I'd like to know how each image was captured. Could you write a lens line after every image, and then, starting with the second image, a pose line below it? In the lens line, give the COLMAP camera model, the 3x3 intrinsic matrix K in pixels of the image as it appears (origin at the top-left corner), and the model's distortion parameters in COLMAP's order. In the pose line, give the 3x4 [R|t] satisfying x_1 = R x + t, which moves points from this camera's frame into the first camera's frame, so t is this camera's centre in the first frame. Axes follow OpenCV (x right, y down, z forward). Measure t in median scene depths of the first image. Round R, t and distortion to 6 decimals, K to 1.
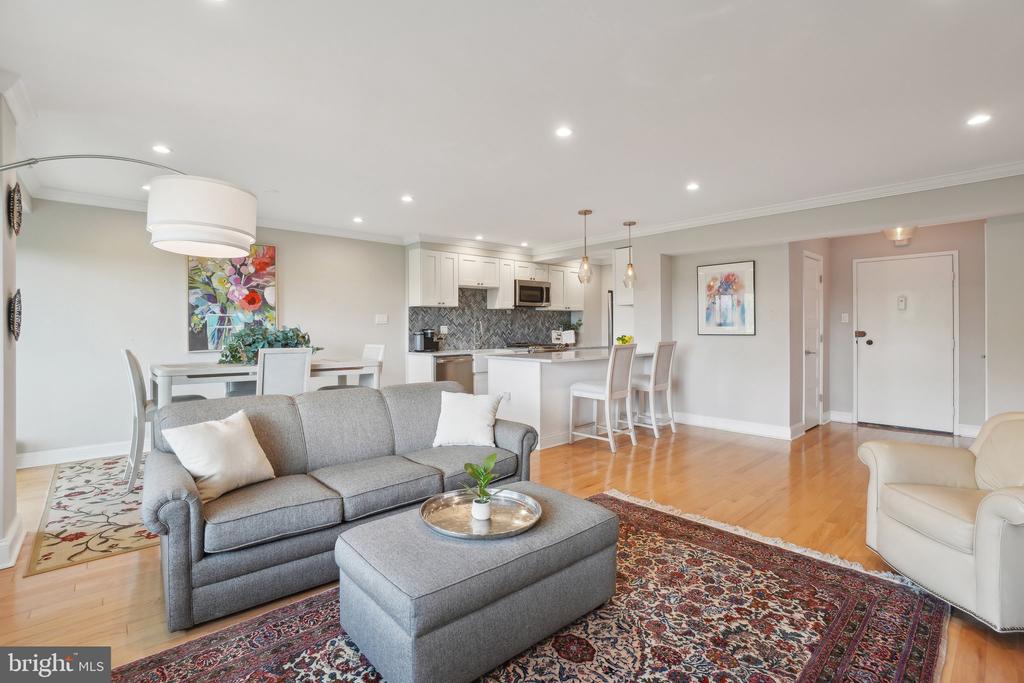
lens RADIAL K [[457.1, 0, 496.2], [0, 457.1, 331.7], [0, 0, 1]] dist [-0.035329, 0.006520]
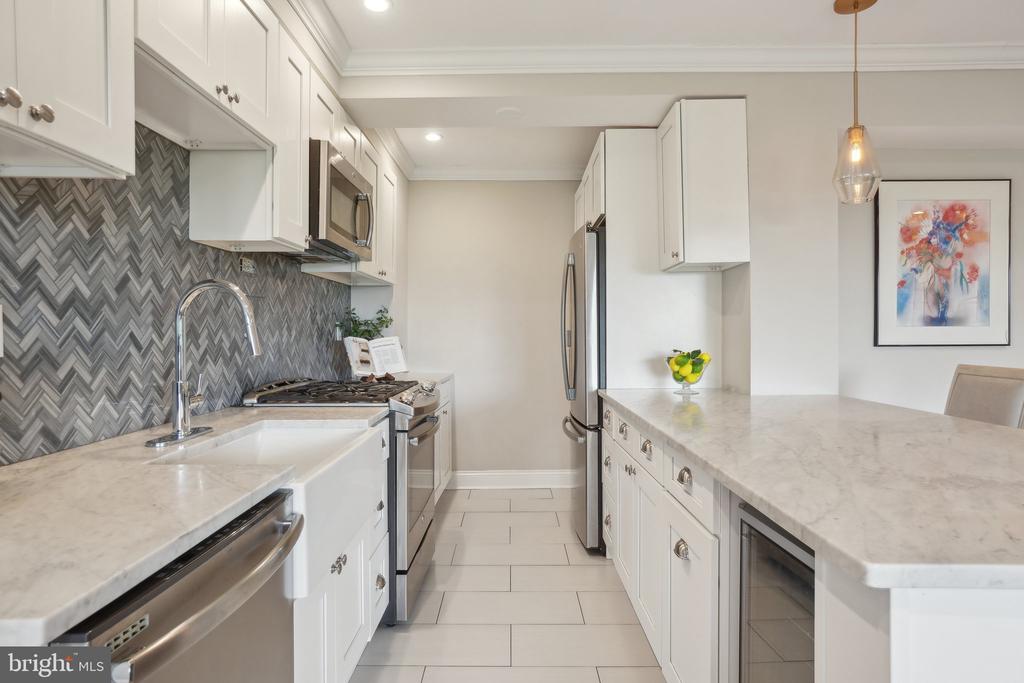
lens RADIAL K [[577.1, 0, 508.9], [0, 577.1, 336.5], [0, 0, 1]] dist [-0.016591, 0.004646]
pose [[0.643739, -0.000038, 0.765246, -0.190013], [0.006647, 0.999963, -0.005542, -0.000305], [-0.765217, 0.008654, 0.643715, 1.003568]]
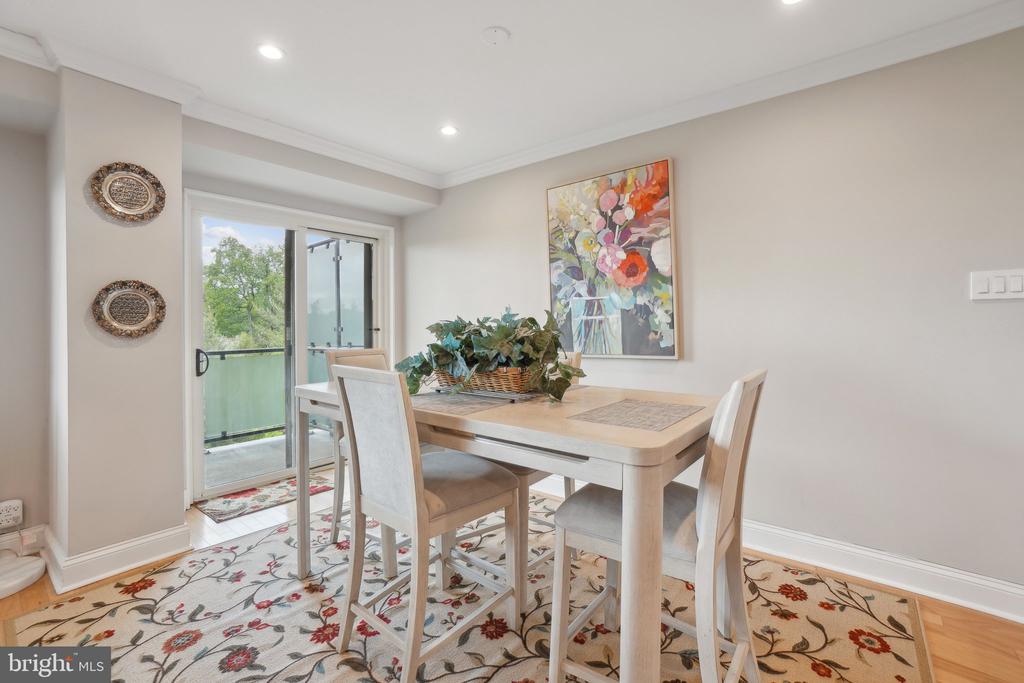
lens RADIAL K [[457.1, 0, 517.2], [0, 457.1, 323.1], [0, 0, 1]] dist [-0.035329, 0.006520]
pose [[0.198110, -0.002720, -0.980176, -0.020272], [0.002357, 0.999995, -0.002299, -0.002098], [0.980177, -0.001855, 0.198115, 0.759671]]
